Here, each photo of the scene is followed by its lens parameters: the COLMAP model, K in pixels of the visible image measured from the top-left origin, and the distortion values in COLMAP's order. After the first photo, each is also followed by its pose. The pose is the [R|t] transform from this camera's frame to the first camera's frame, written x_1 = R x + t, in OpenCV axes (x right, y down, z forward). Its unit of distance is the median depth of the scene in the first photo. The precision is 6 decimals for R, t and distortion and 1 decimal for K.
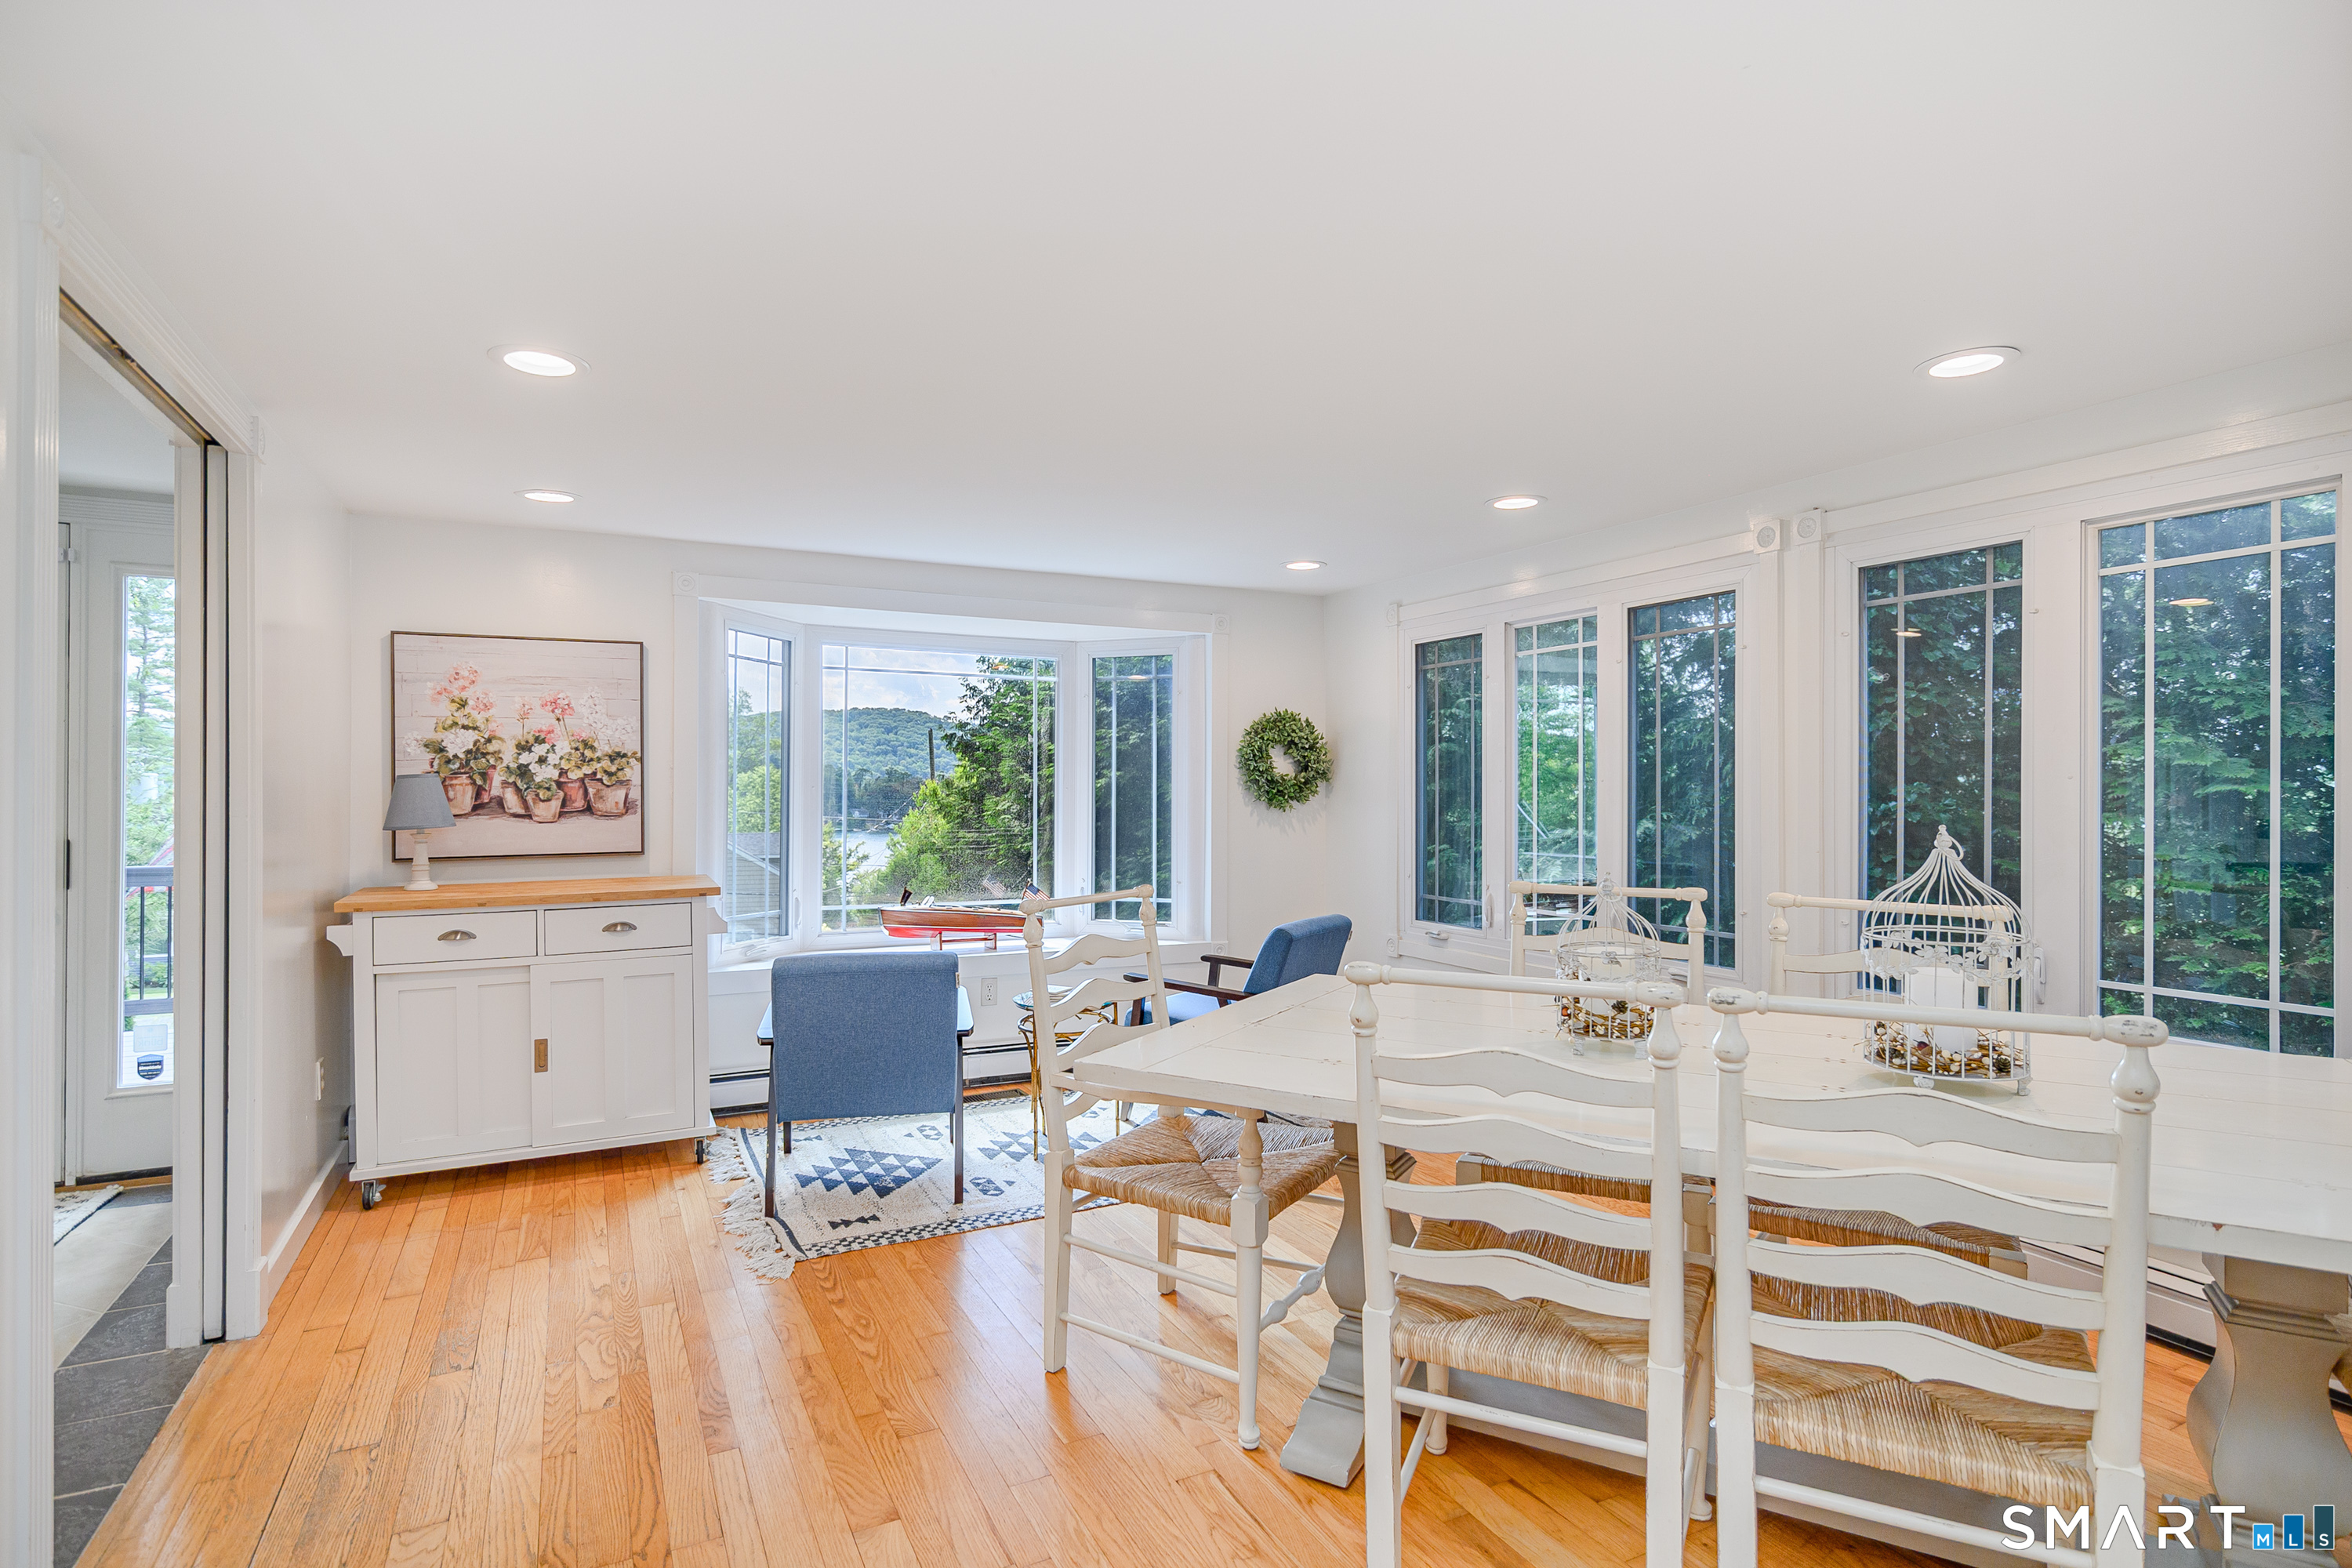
lens RADIAL K [[1194.1, 0, 1177.6], [0, 1194.1, 792.8], [0, 0, 1]] dist [-0.002380, 0.000864]
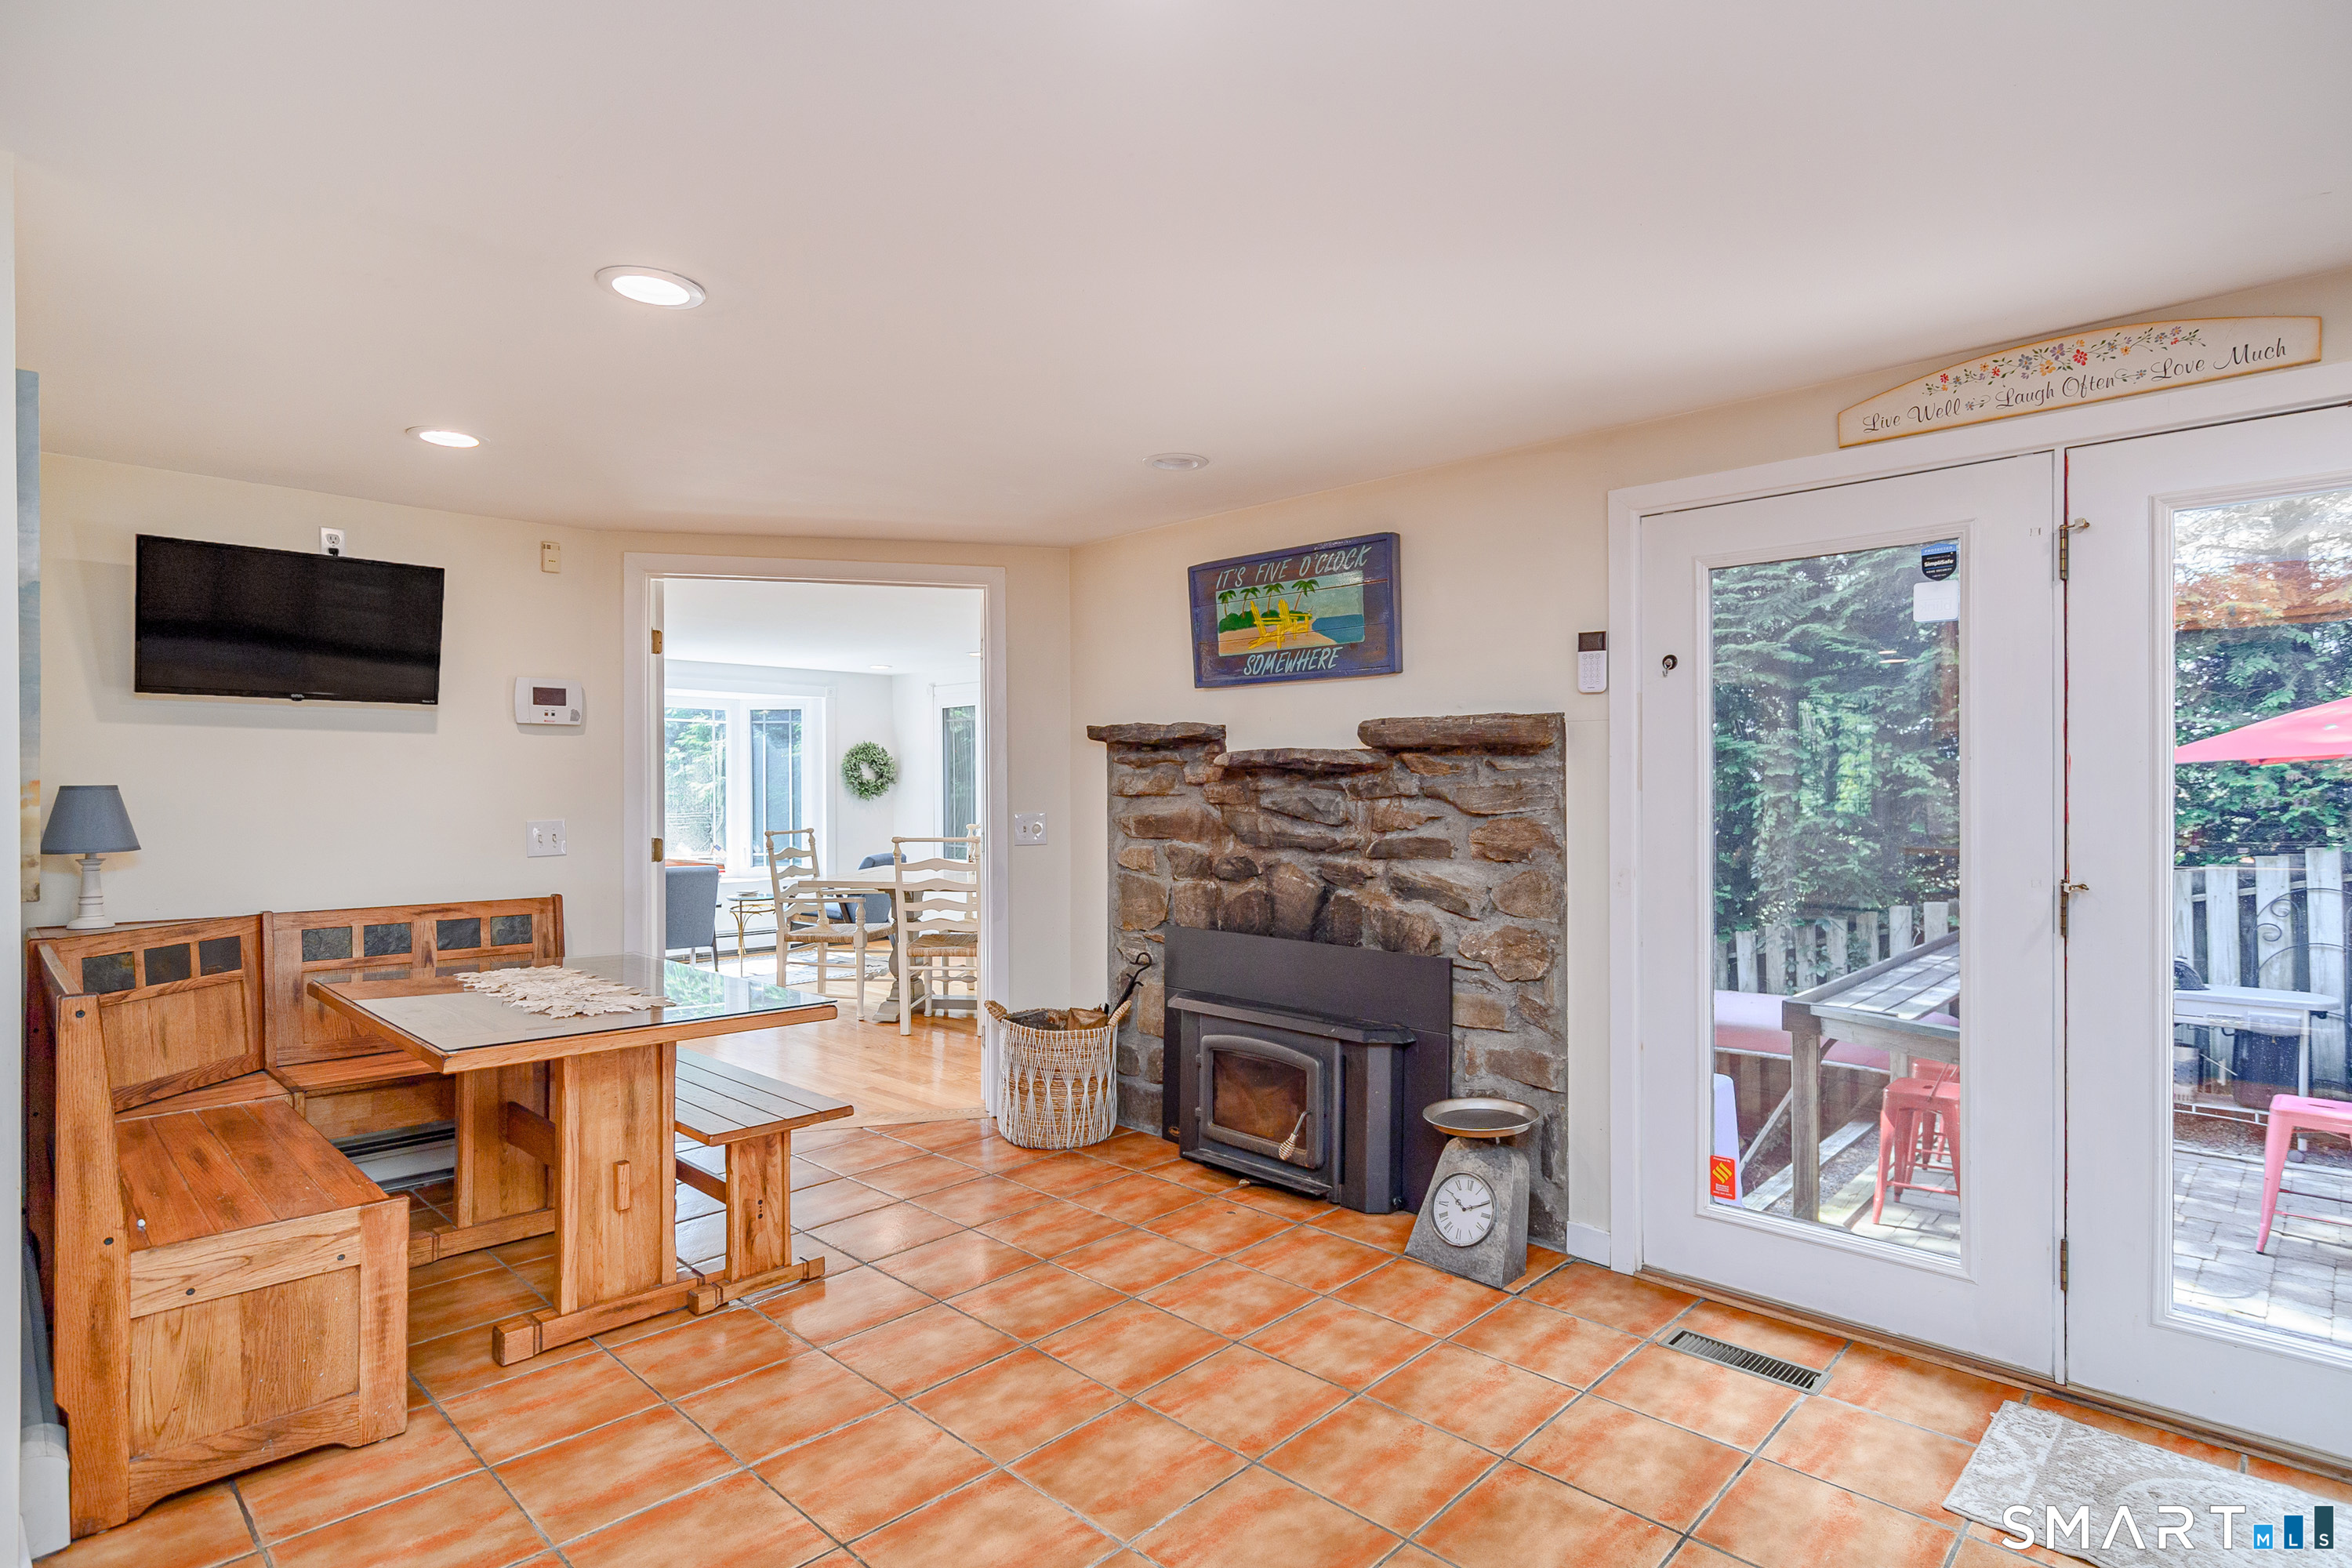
lens RADIAL K [[1194.1, 0, 1167.4], [0, 1194.1, 788.6], [0, 0, 1]] dist [-0.002380, 0.000864]
pose [[0.943210, -0.003787, 0.332176, -0.102156], [0.004658, 0.999987, -0.001824, 0.004451], [-0.332165, 0.003268, 0.943216, -1.020342]]
